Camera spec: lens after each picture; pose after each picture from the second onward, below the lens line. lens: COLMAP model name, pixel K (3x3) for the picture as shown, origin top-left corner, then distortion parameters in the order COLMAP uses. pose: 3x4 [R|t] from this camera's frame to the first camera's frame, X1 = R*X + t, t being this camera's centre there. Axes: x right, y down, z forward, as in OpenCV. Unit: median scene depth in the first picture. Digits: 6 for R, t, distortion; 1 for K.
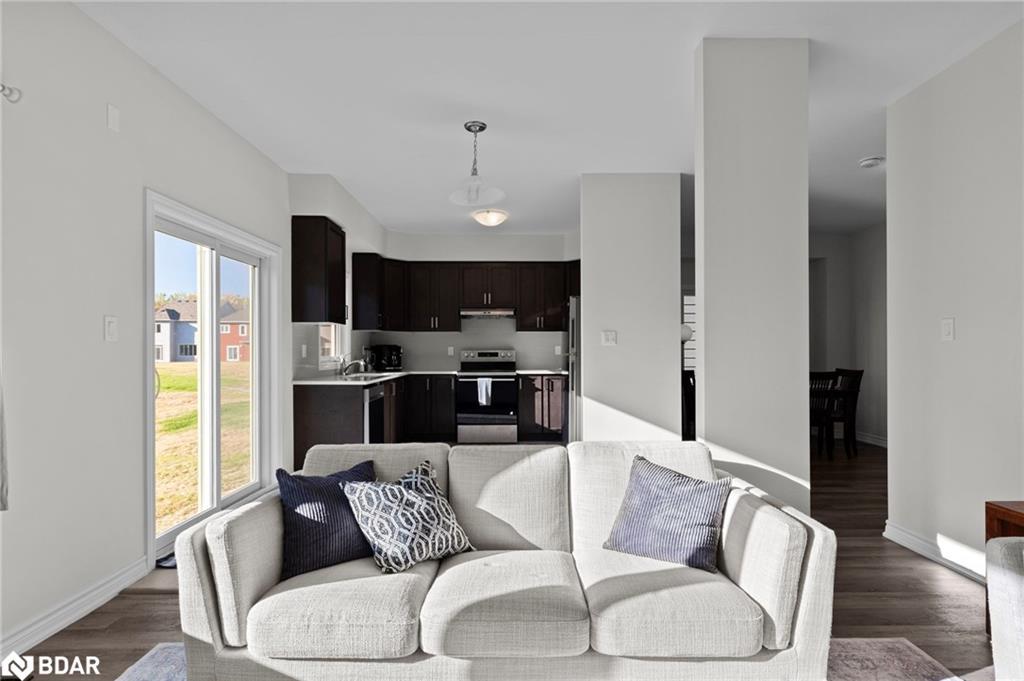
lens RADIAL K [[526.8, 0, 513.4], [0, 526.8, 346.0], [0, 0, 1]] dist [-0.002169, -0.000765]
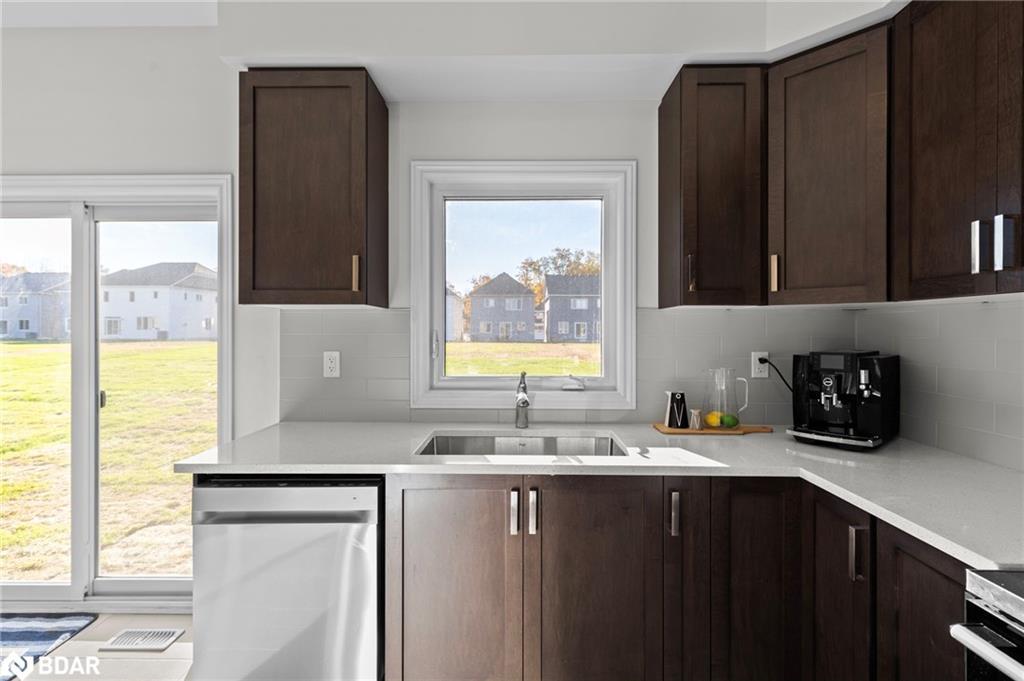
lens RADIAL K [[465.1, 0, 509.9], [0, 465.1, 329.3], [0, 0, 1]] dist [0.000021, -0.000038]
pose [[-0.020335, 0.002768, -0.999789, 0.019988], [0.008018, 0.999964, 0.002606, -0.017078], [0.999761, -0.007963, -0.020357, 0.866126]]
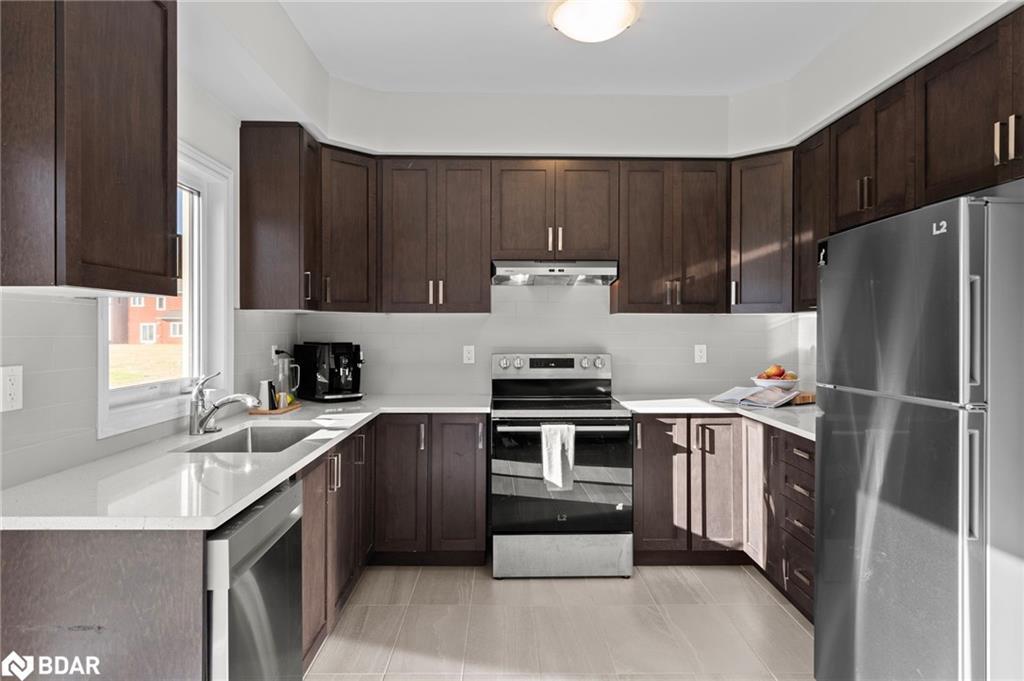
lens RADIAL K [[616.2, 0, 512.0], [0, 616.2, 340.5], [0, 0, 1]] dist [-0.001909, -0.000073]
pose [[0.999782, 0.003343, 0.020631, -0.100396], [-0.003941, 0.999571, 0.029028, -0.020308], [-0.020525, -0.029103, 0.999366, 0.500764]]
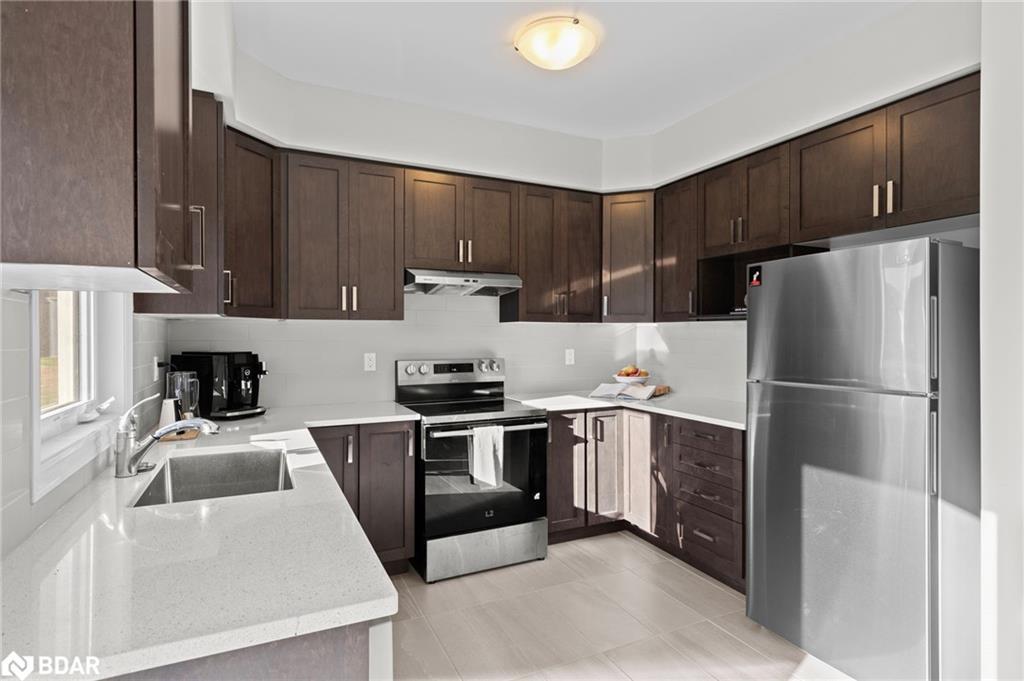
lens RADIAL K [[526.8, 0, 513.4], [0, 526.8, 346.0], [0, 0, 1]] dist [-0.002169, -0.000765]
pose [[0.901703, -0.006866, 0.432302, -0.222982], [-0.006045, 0.999576, 0.028484, -0.019824], [-0.432314, -0.028298, 0.901279, 0.579683]]
